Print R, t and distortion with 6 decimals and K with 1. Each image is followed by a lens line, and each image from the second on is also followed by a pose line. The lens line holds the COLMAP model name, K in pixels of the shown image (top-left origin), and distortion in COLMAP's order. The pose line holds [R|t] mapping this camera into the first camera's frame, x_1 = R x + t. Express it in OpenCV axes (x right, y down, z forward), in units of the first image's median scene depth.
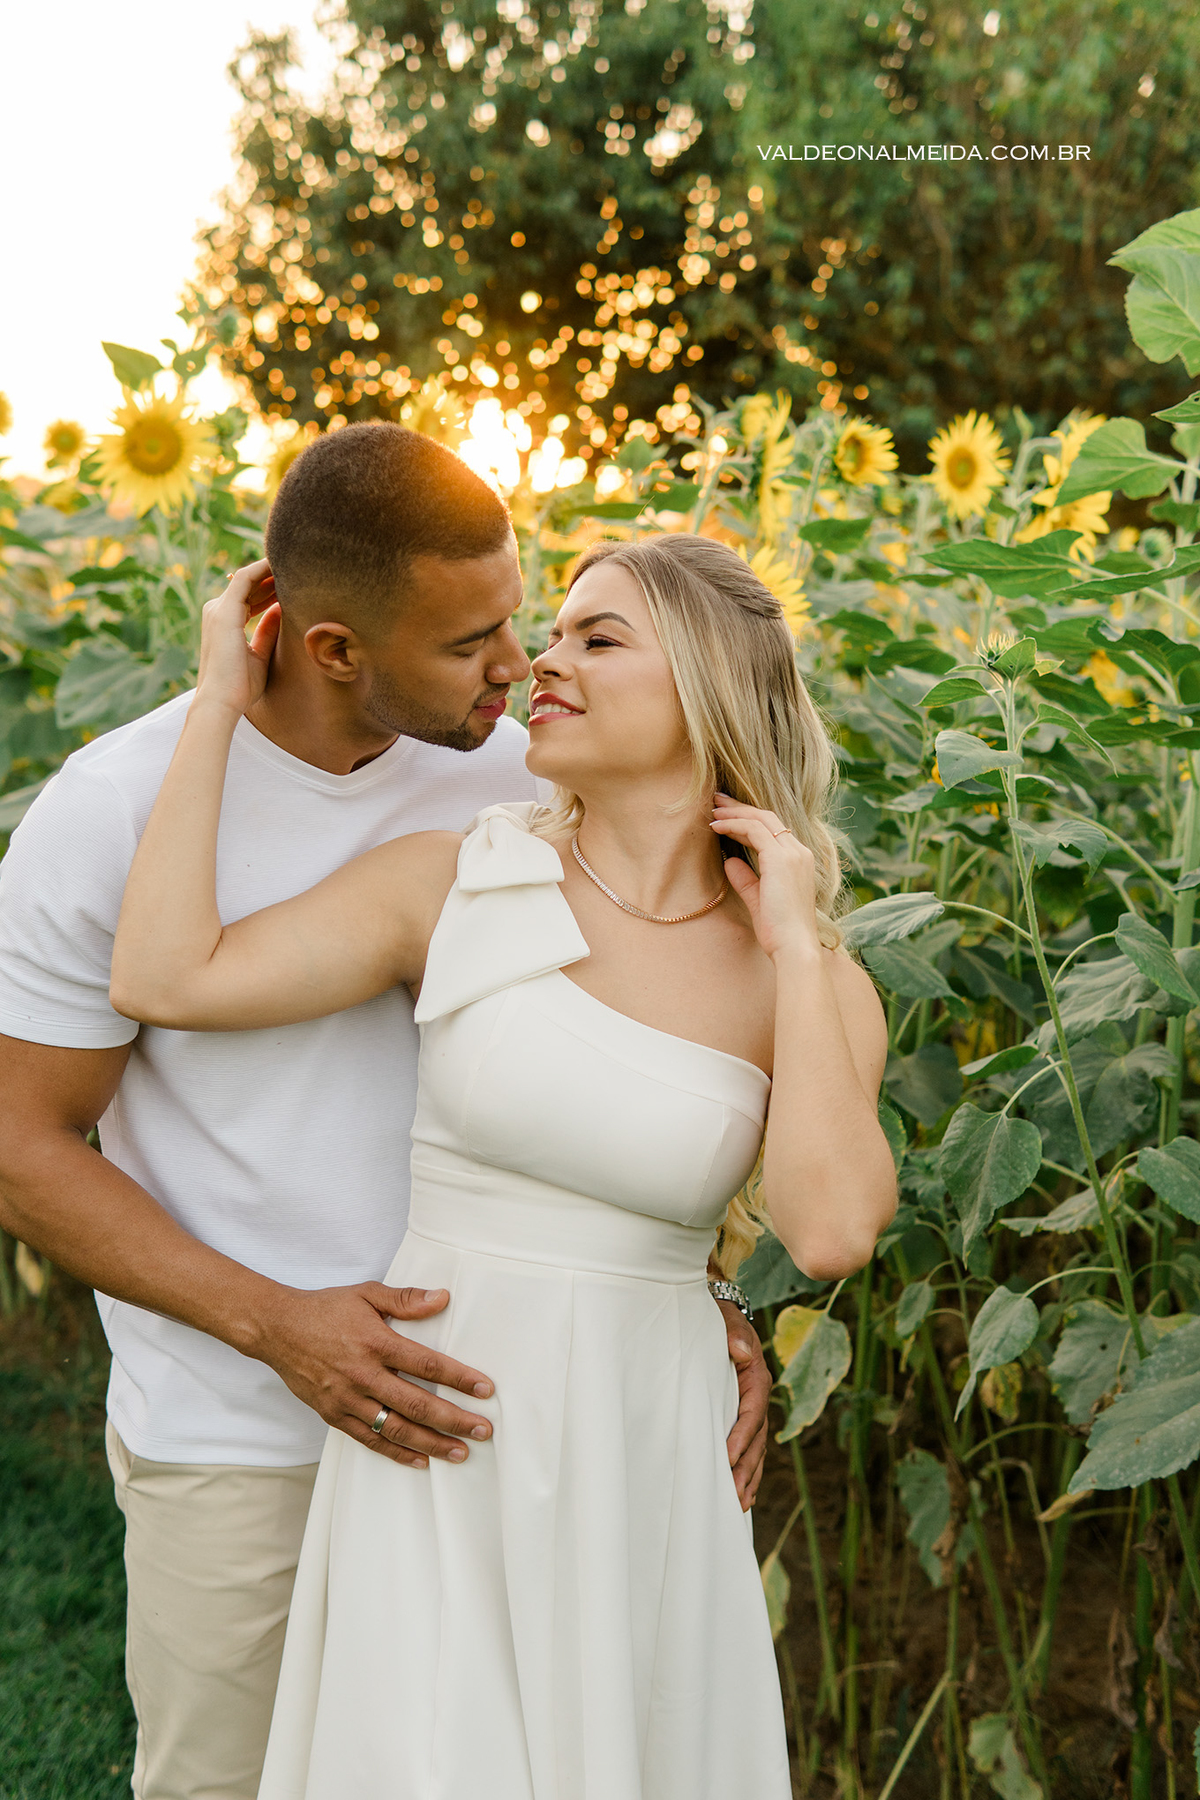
lens RADIAL K [[2363.2, 0, 600.0], [0, 2363.2, 897.7], [0, 0, 1]] dist [-0.003406, 0.270368]
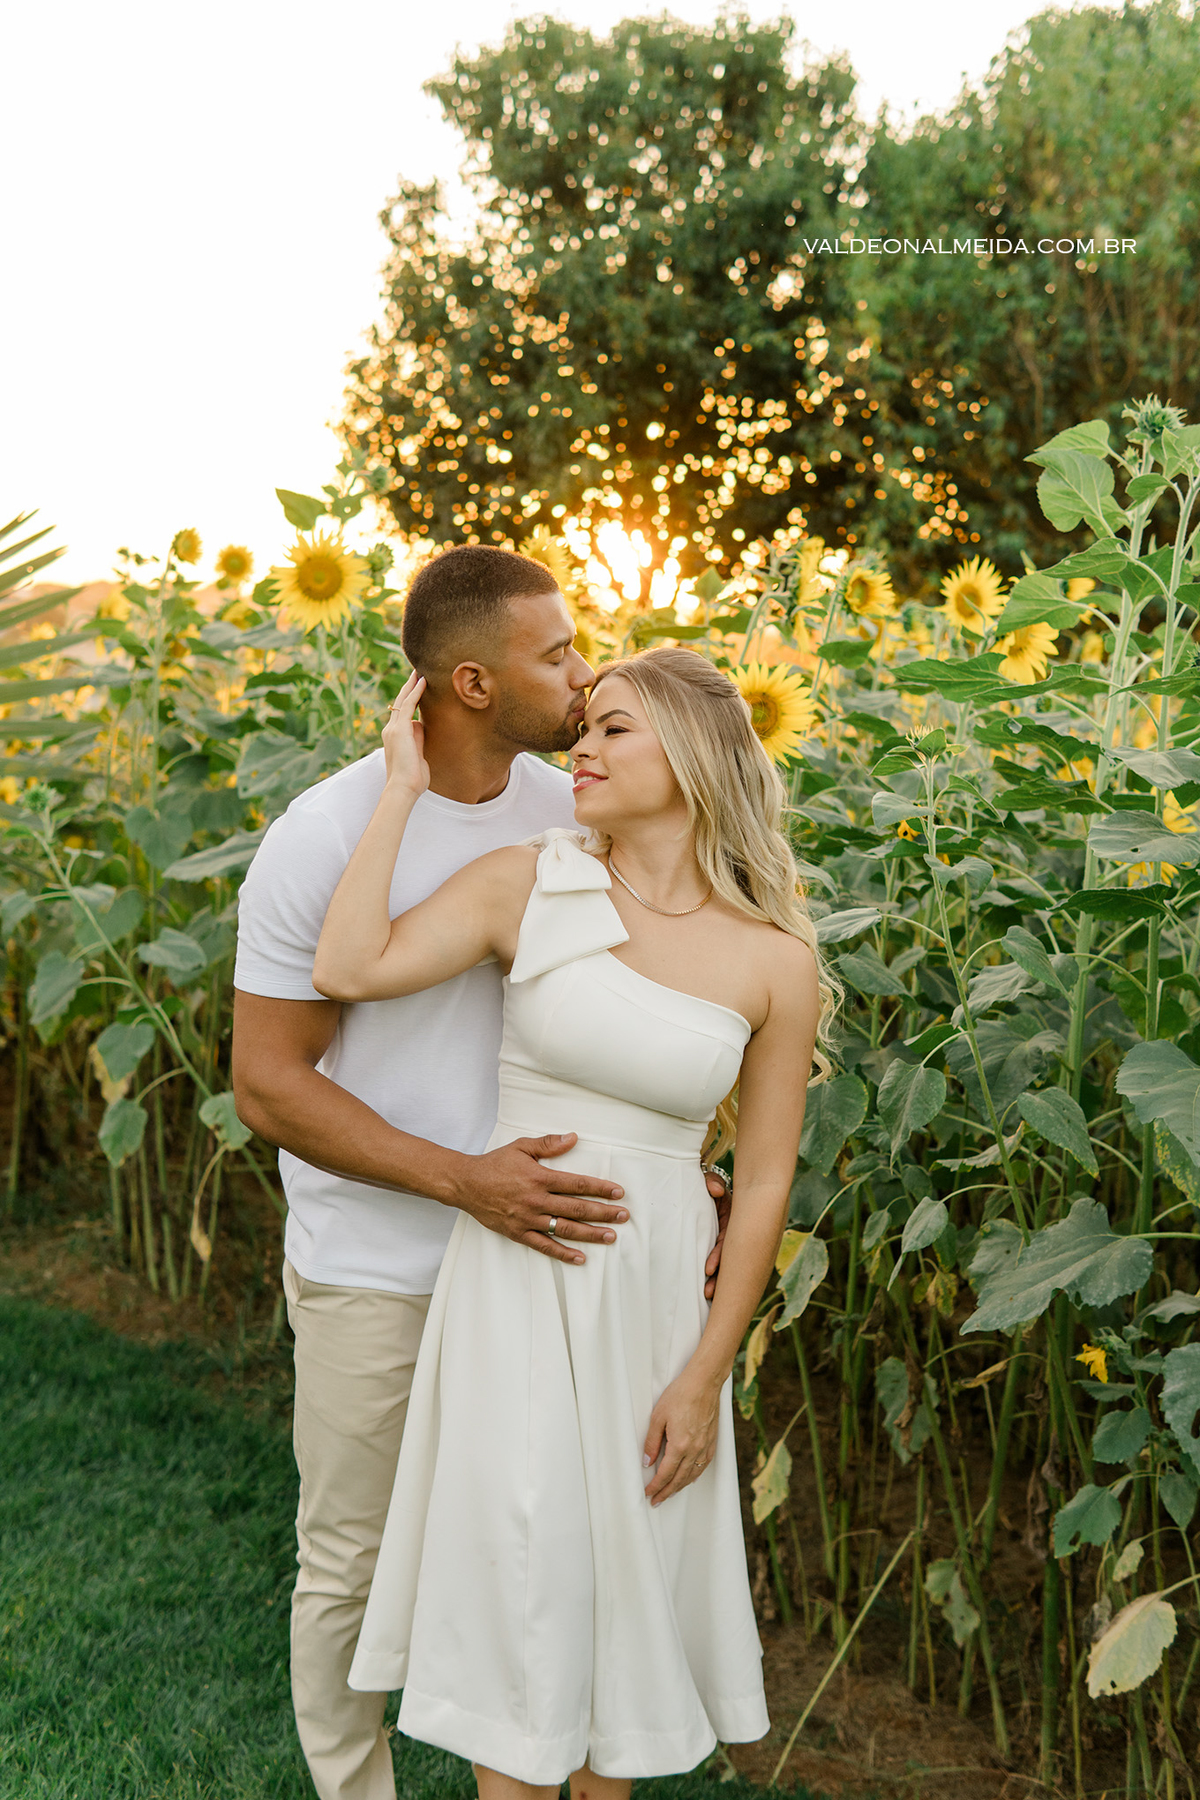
lens RADIAL K [[2363.2, 0, 600.0], [0, 2363.2, 897.7], [0, 0, 1]] dist [-0.003406, 0.270368]
pose [[0.998382, 0.016824, -0.054324, 0.026178], [-0.019306, 0.998778, -0.045501, 0.028178], [0.053493, 0.046476, 0.997486, -0.198333]]
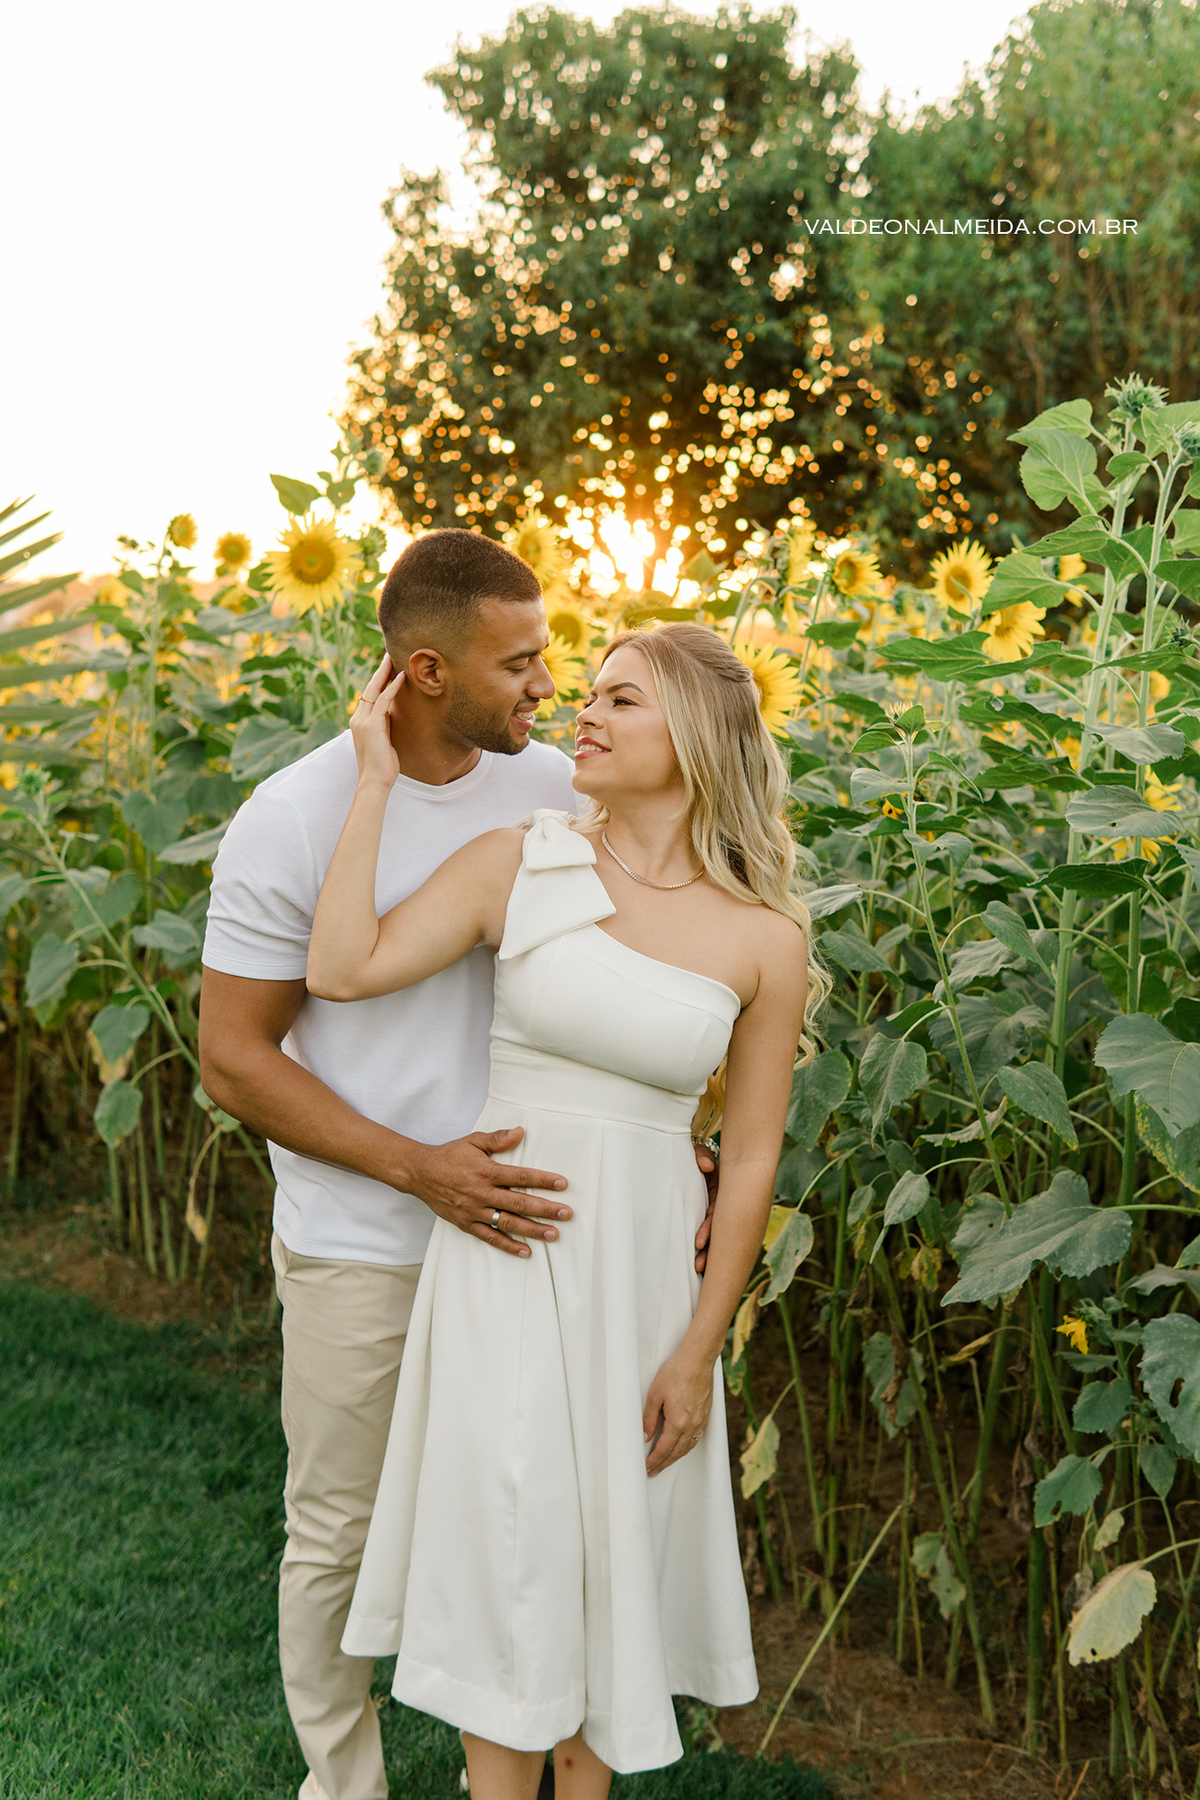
lens RADIAL K [[2363.2, 0, 600.0], [0, 2363.2, 897.7], [0, 0, 1]] dist [-0.003406, 0.270368]
pose [[0.998229, 0.015377, -0.057464, 0.033335], [-0.017828, 0.998942, -0.042384, 0.033162], [0.056752, 0.043333, 0.997447, -0.202792]]
